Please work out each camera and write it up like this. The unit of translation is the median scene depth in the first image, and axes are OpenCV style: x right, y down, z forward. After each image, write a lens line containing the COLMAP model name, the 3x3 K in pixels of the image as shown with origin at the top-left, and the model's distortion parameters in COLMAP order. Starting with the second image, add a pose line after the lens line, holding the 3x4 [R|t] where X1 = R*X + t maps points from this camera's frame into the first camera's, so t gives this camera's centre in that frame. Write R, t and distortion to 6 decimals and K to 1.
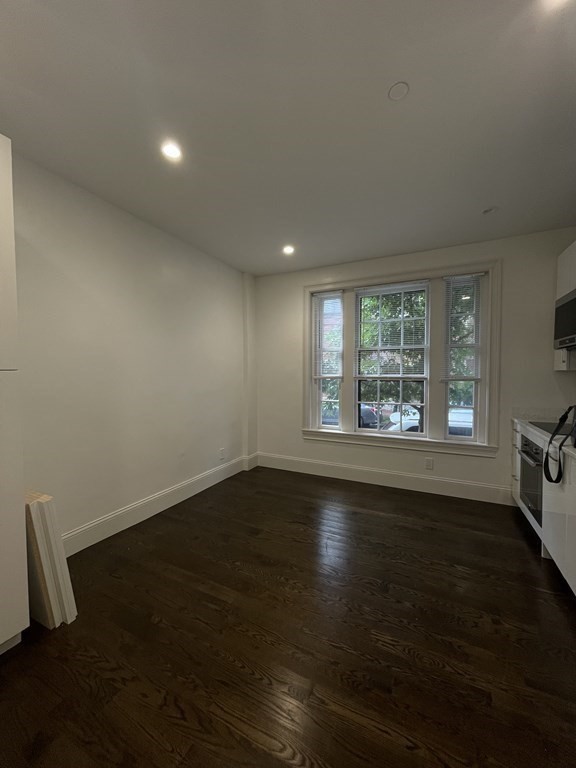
lens RADIAL K [[309.4, 0, 287.6], [0, 309.4, 382.2], [0, 0, 1]] dist [-0.001388, 0.000006]
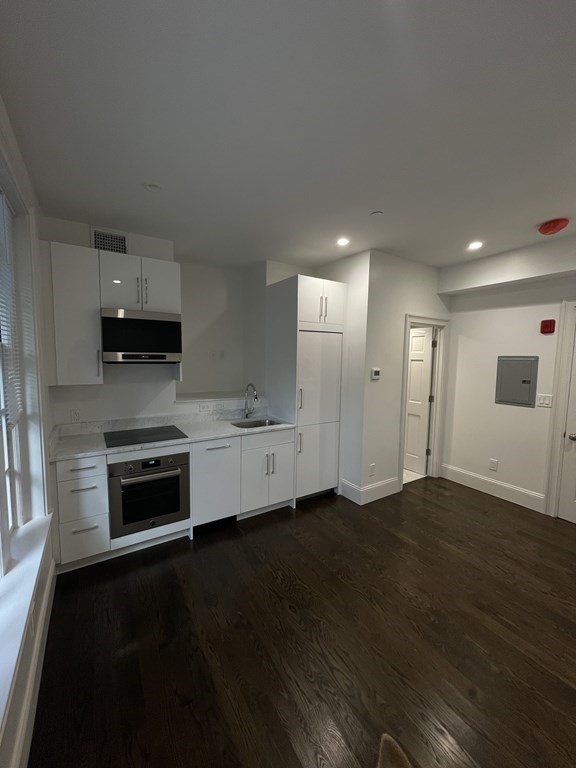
lens RADIAL K [[309.4, 0, 287.6], [0, 309.4, 382.2], [0, 0, 1]] dist [-0.001388, 0.000006]
pose [[-0.852755, -0.058010, 0.519080, -0.093073], [0.001361, 0.993563, 0.113272, -0.205118], [-0.522310, 0.097299, -0.847187, 2.057342]]
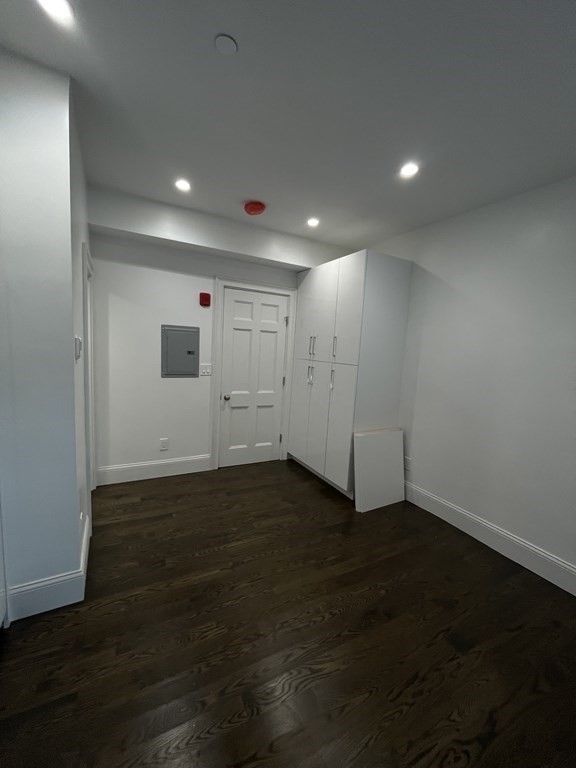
lens RADIAL K [[309.4, 0, 287.6], [0, 309.4, 382.2], [0, 0, 1]] dist [-0.001388, 0.000006]
pose [[-0.577698, 0.063967, -0.813740, 0.774935], [-0.083106, 0.987135, 0.136596, -0.128450], [0.812009, 0.146538, -0.564950, 1.346662]]
